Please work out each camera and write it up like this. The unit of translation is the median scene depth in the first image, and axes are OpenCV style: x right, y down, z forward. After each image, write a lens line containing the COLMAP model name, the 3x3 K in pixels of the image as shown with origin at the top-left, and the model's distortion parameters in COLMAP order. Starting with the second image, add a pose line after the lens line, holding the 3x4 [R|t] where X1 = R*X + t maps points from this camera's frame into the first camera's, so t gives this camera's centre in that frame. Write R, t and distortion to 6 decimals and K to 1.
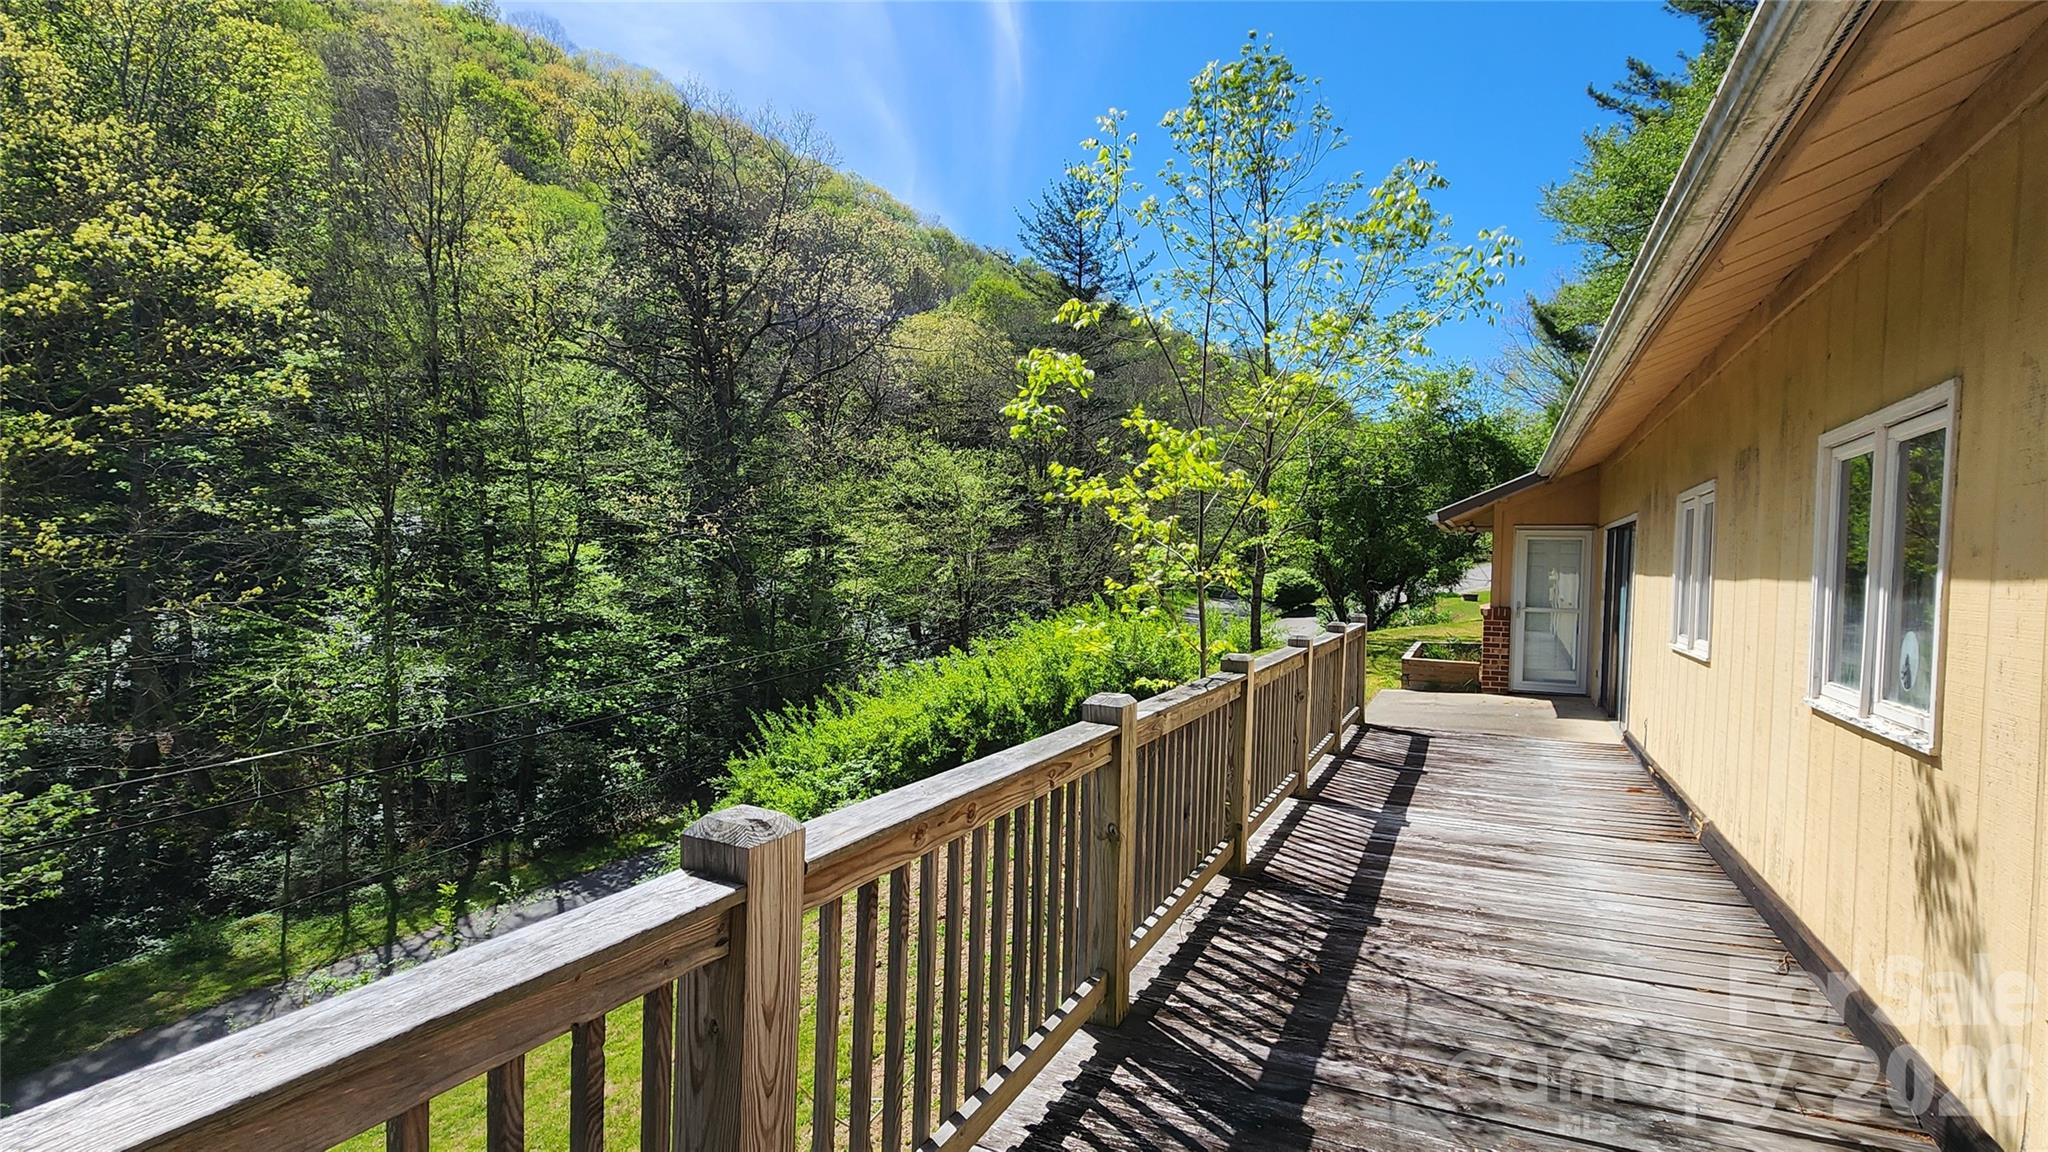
lens RADIAL K [[991.9, 0, 1023.7], [0, 991.9, 578.9], [0, 0, 1]] dist [-0.000361, 0.001775]
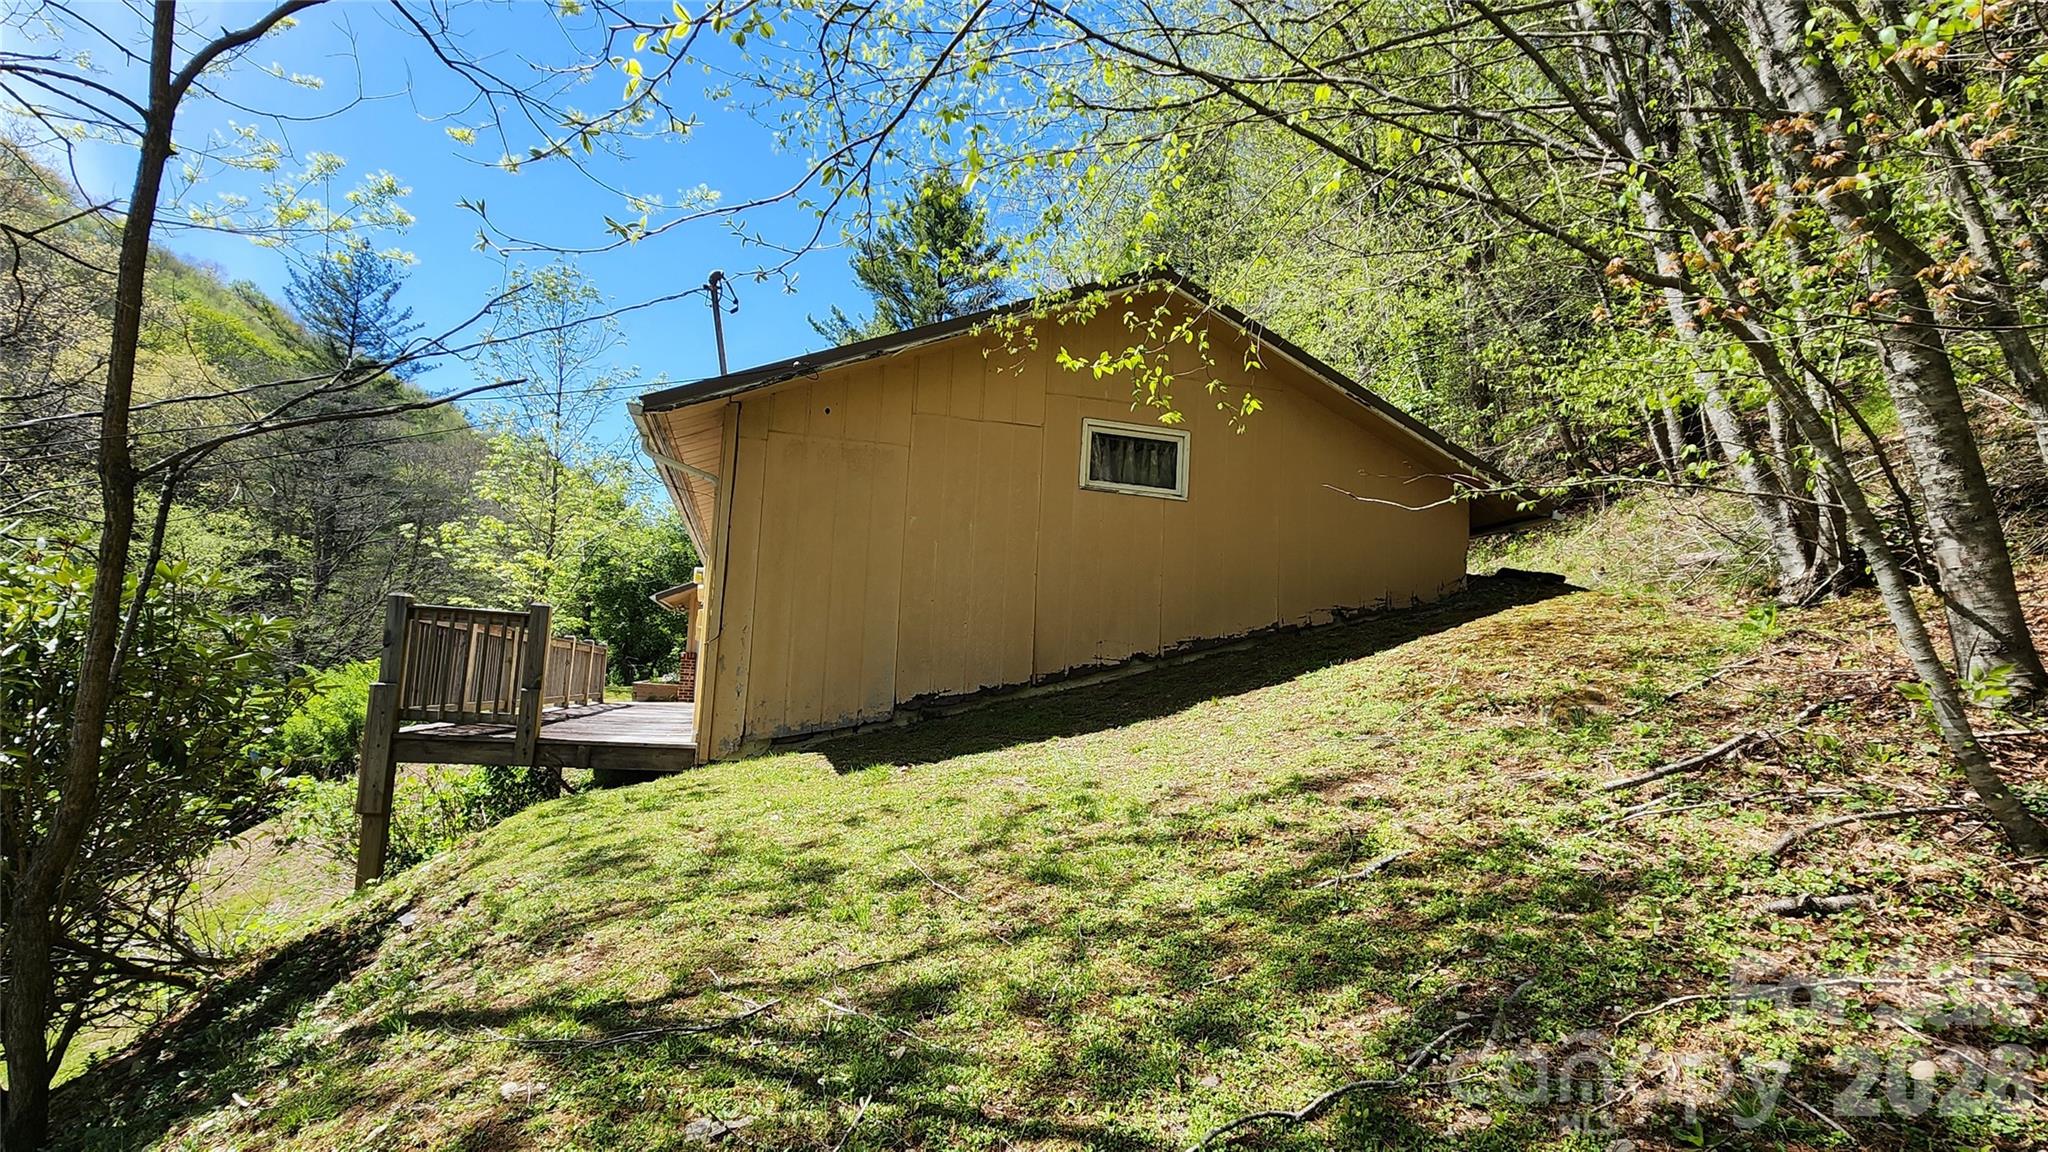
lens RADIAL K [[991.9, 0, 1025.2], [0, 991.9, 583.1], [0, 0, 1]] dist [-0.000361, 0.001775]
pose [[0.762920, 0.084986, 0.640882, -0.069502], [-0.020143, 0.993965, -0.107828, 0.029699], [-0.646179, 0.069355, 0.760028, -0.249103]]
